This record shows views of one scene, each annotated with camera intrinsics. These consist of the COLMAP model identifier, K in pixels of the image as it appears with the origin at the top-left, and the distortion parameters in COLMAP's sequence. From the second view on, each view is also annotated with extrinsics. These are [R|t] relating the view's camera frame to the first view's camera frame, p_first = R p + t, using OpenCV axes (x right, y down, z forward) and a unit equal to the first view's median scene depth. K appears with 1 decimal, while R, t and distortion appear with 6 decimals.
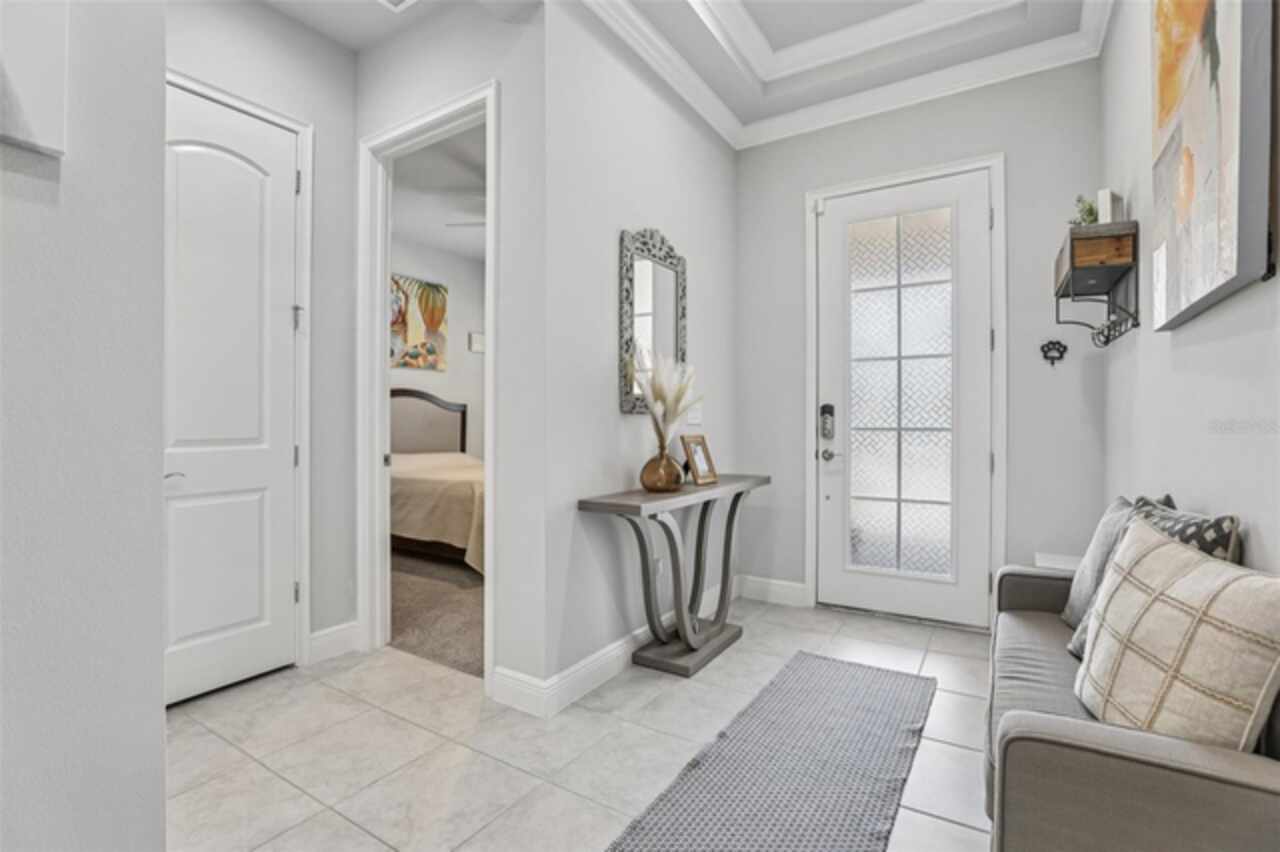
lens RADIAL K [[586.0, 0, 634.0], [0, 586.0, 418.5], [0, 0, 1]] dist [-0.023382, 0.000832]
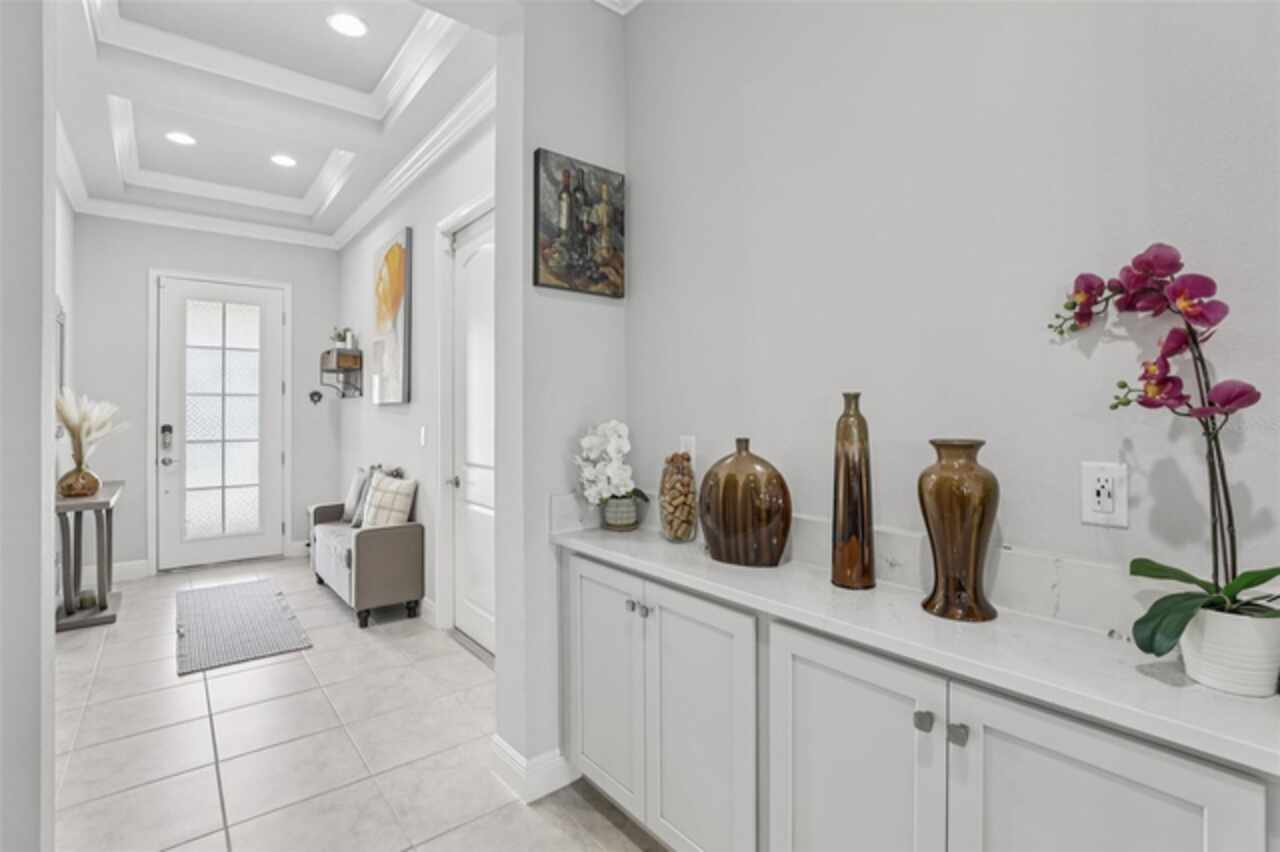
lens RADIAL K [[586.0, 0, 634.0], [0, 586.0, 418.5], [0, 0, 1]] dist [-0.023382, 0.000832]
pose [[0.321192, -0.007636, 0.946983, -0.715730], [0.000345, 0.999968, 0.007947, -0.058454], [-0.947014, -0.002226, 0.321184, -0.573593]]
